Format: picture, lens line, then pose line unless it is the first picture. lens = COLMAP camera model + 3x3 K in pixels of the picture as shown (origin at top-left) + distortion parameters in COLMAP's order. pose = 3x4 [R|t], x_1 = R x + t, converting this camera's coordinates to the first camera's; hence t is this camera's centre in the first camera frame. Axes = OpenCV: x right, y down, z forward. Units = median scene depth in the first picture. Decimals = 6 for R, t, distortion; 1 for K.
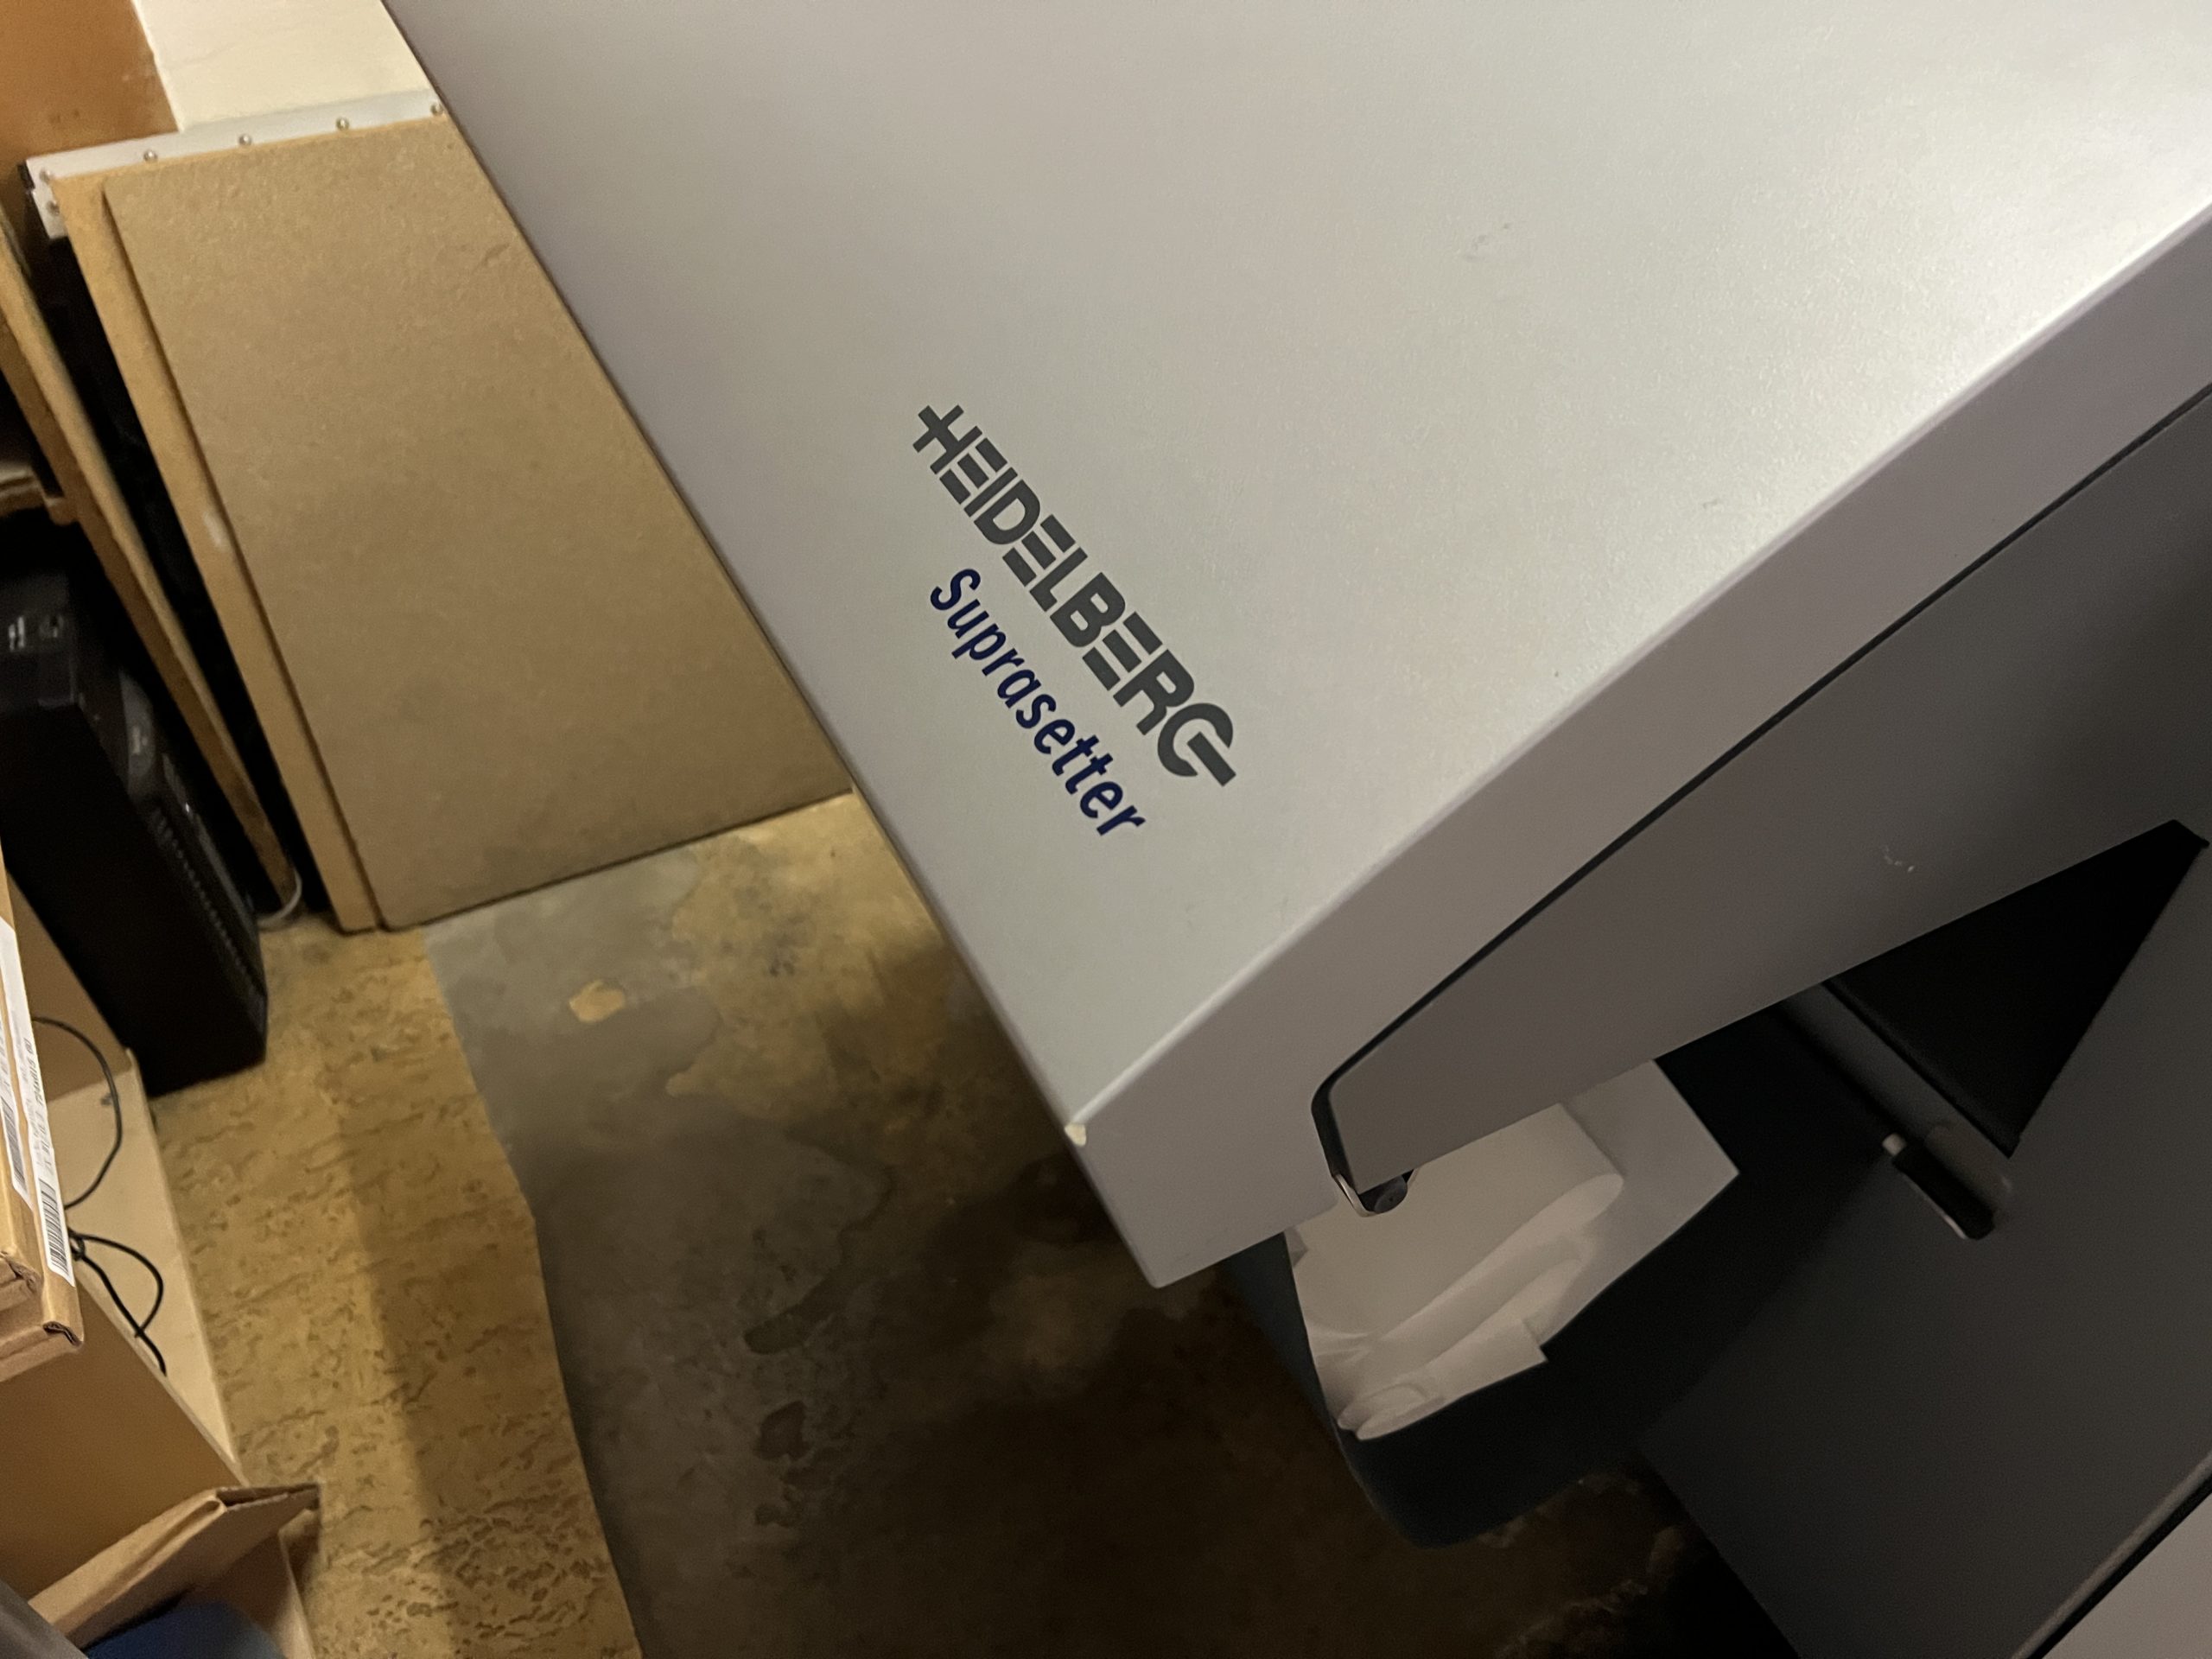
lens RADIAL K [[1661.0, 0, 1132.5], [0, 1661.0, 833.2], [0, 0, 1]] dist [0.034884, -0.045727]
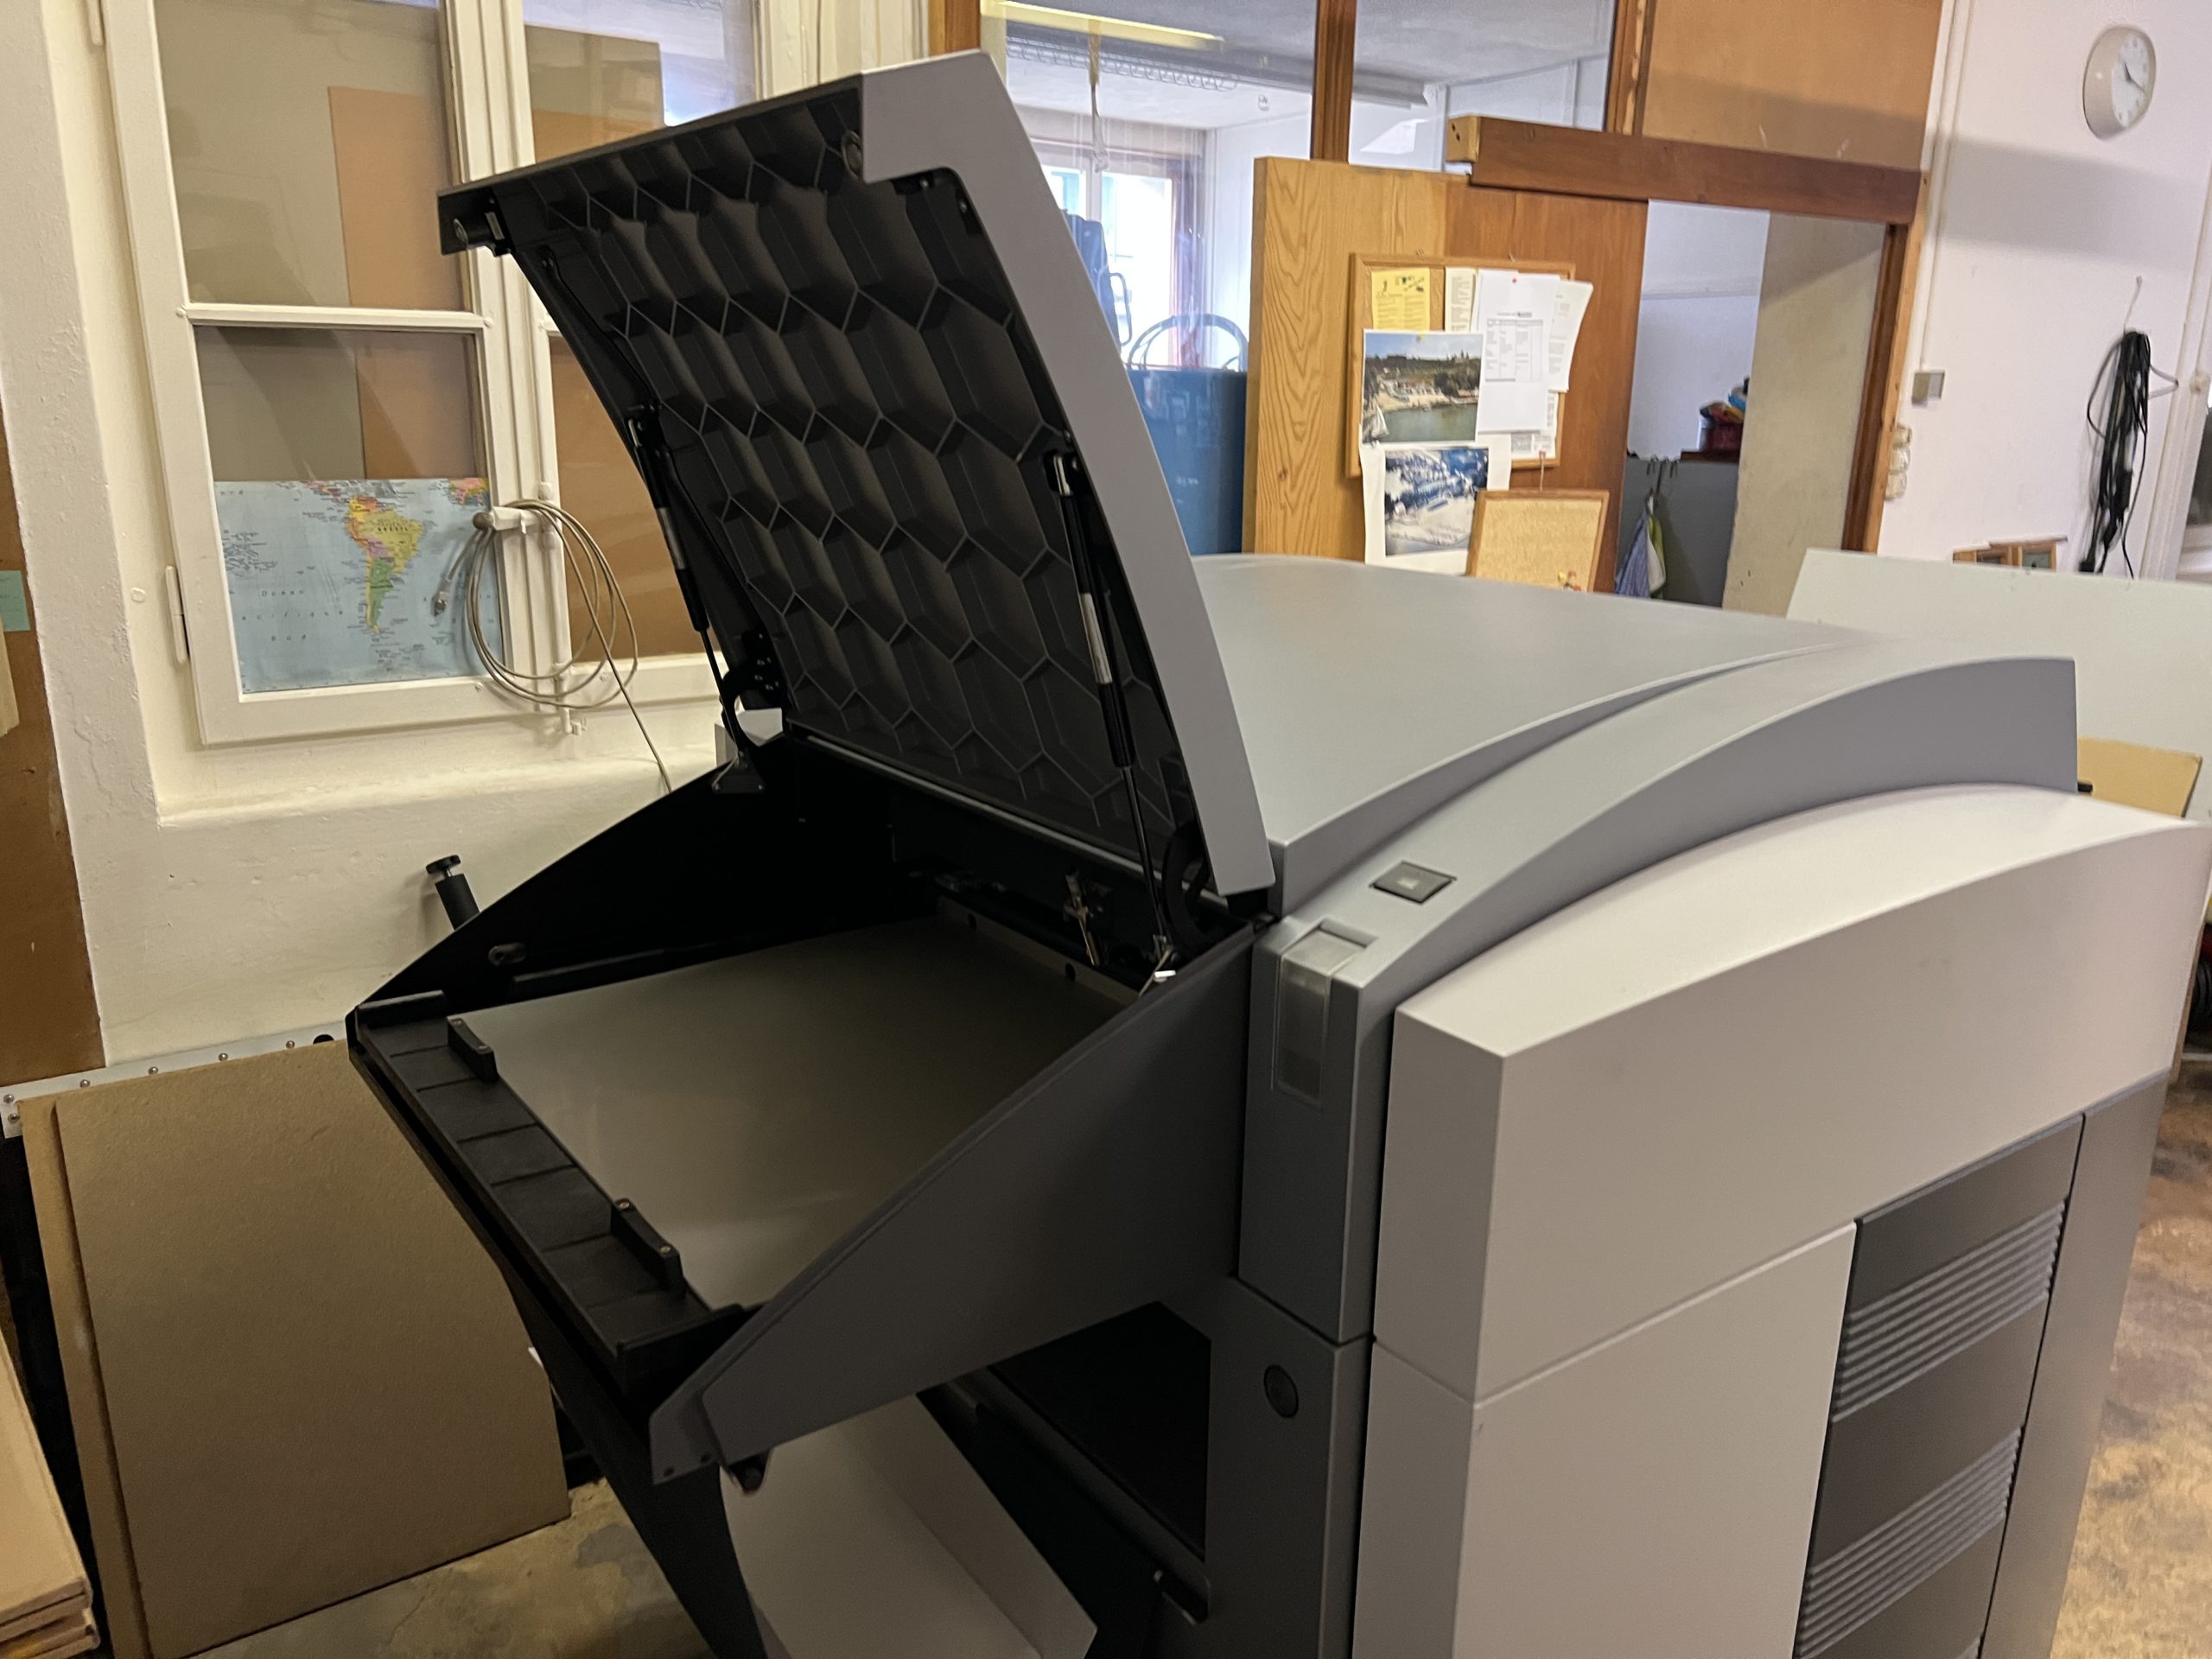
lens RADIAL K [[1661.0, 0, 1112.5], [0, 1661.0, 850.9], [0, 0, 1]] dist [0.034884, -0.045727]
pose [[0.990008, -0.035529, 0.136464, 0.124535], [0.095957, 0.878862, -0.467327, 0.198903], [-0.103330, 0.475752, 0.873489, -0.499302]]
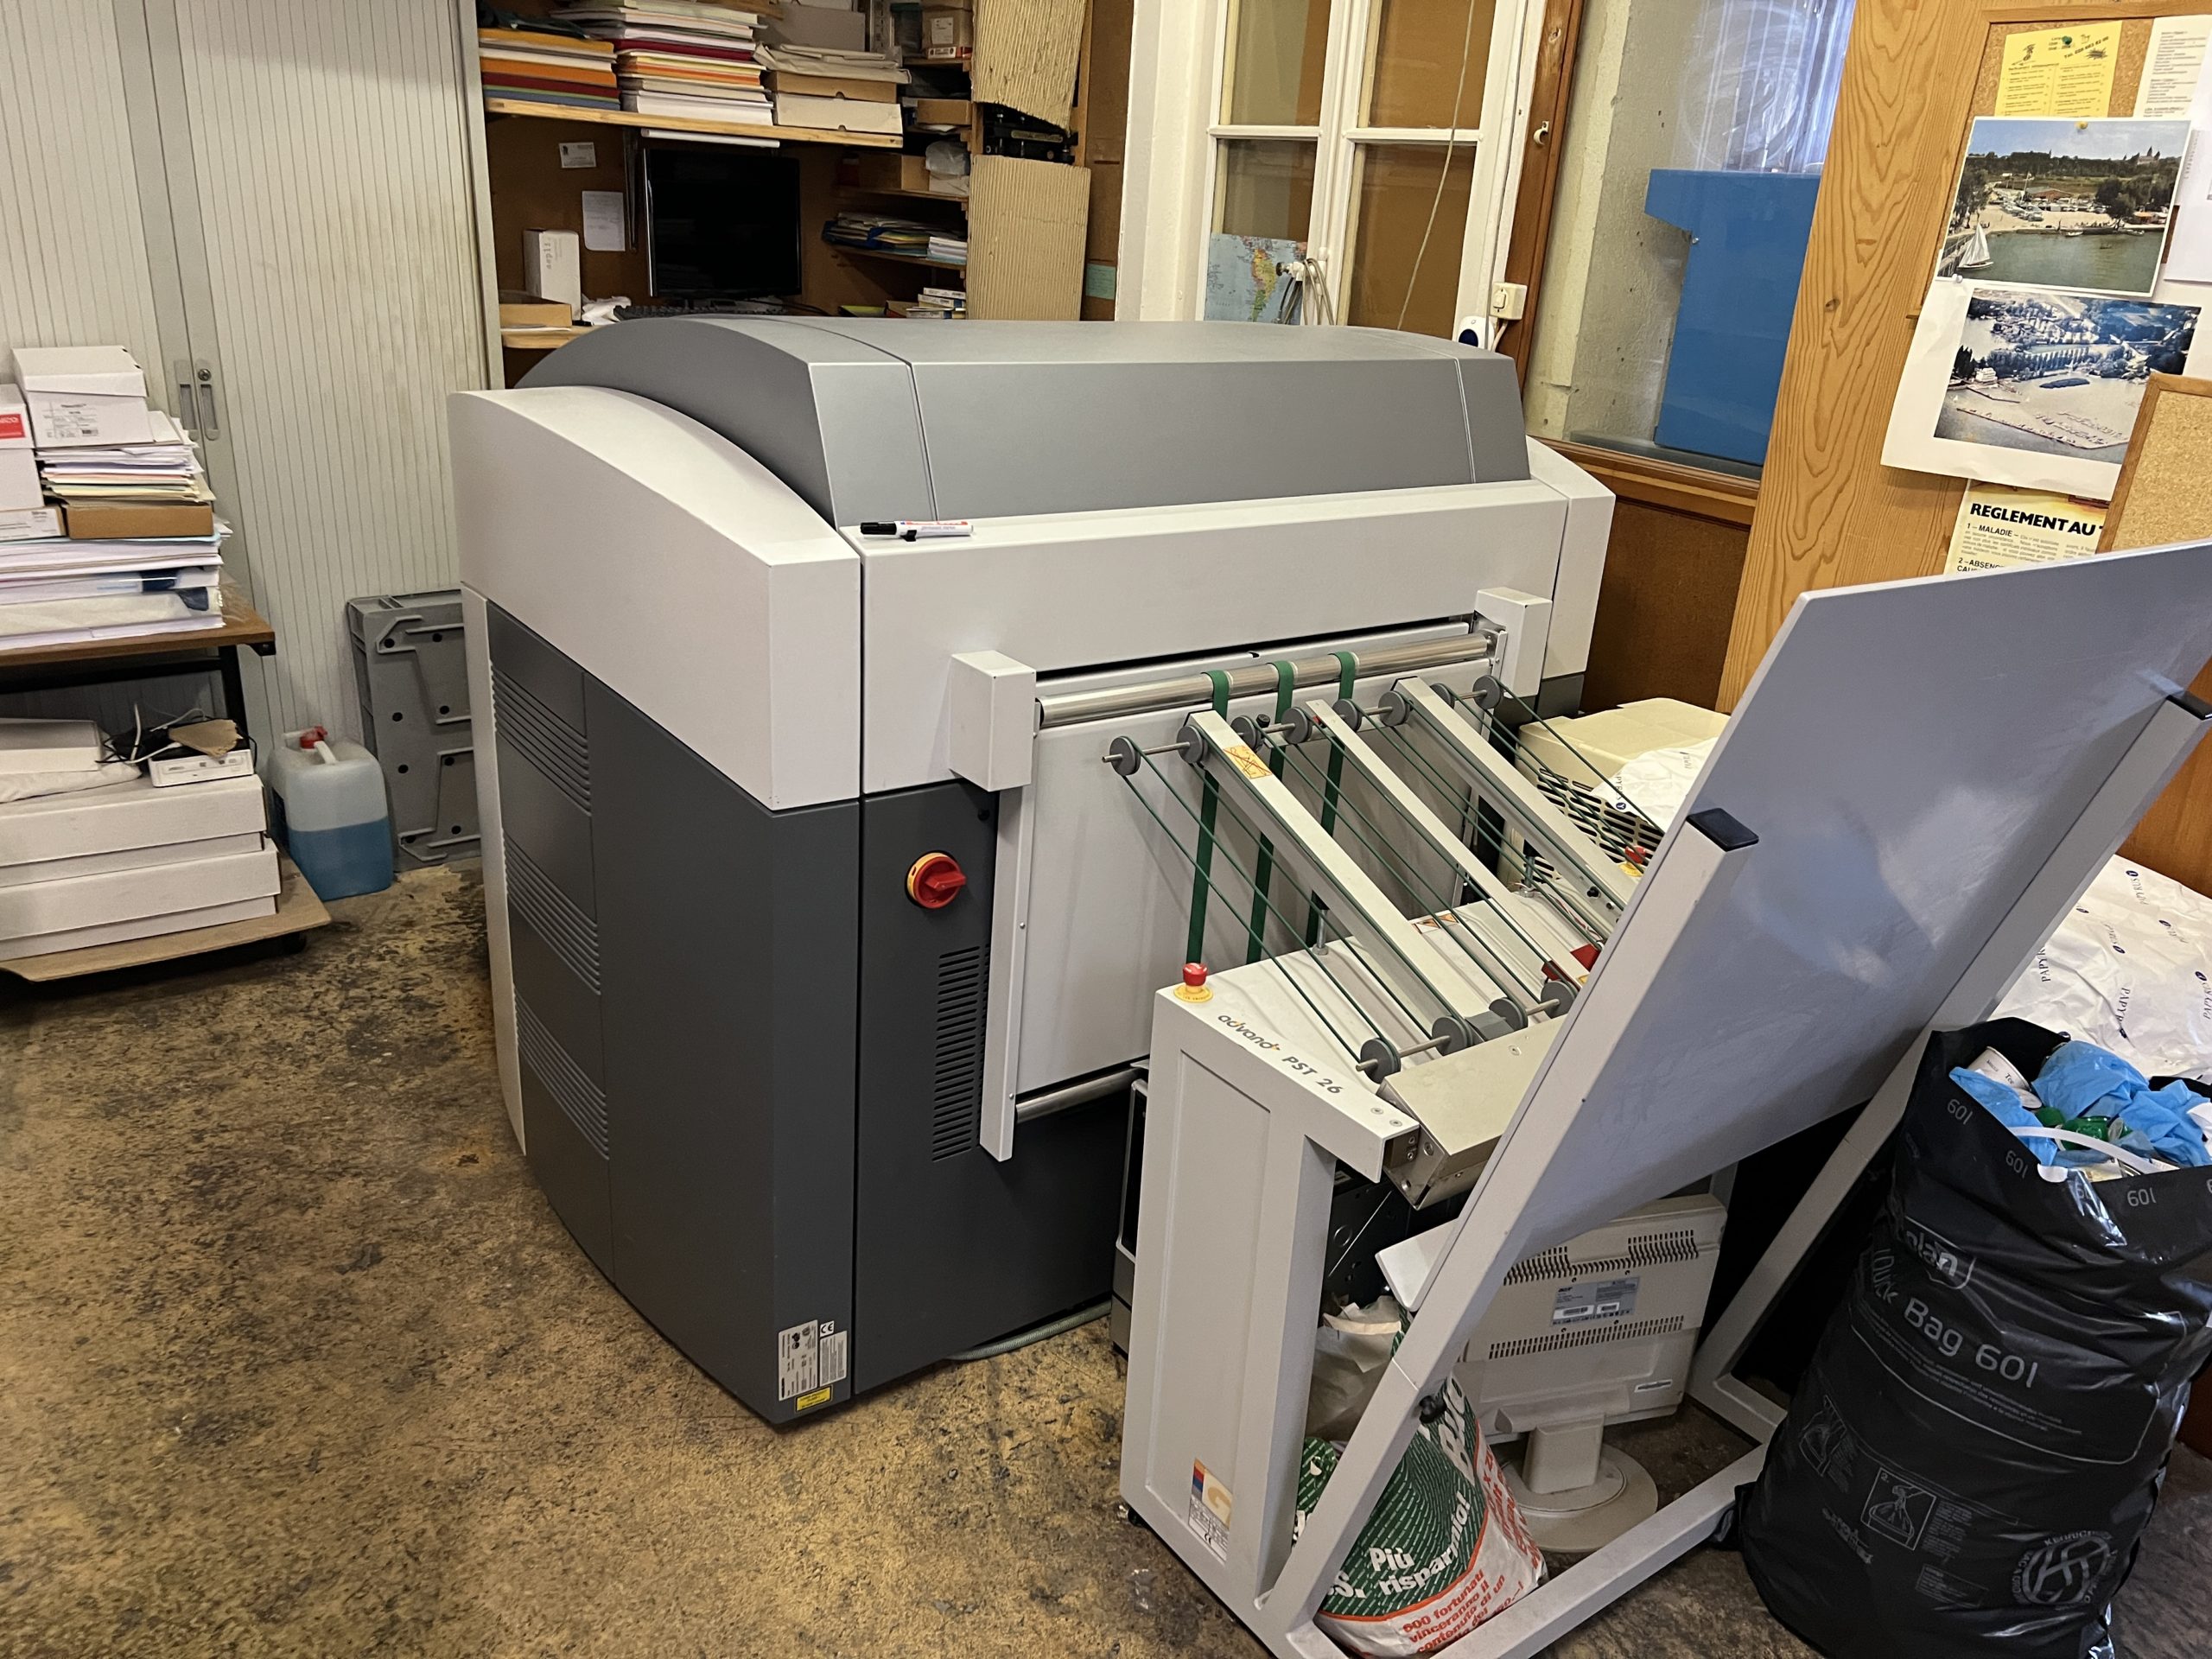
lens RADIAL K [[1661.0, 0, 1102.9], [0, 1661.0, 826.0], [0, 0, 1]] dist [0.034884, -0.045727]
pose [[0.145729, 0.353701, -0.923936, 2.220831], [-0.734749, 0.664083, 0.138335, -0.500231], [0.662500, 0.658702, 0.356658, 0.317784]]
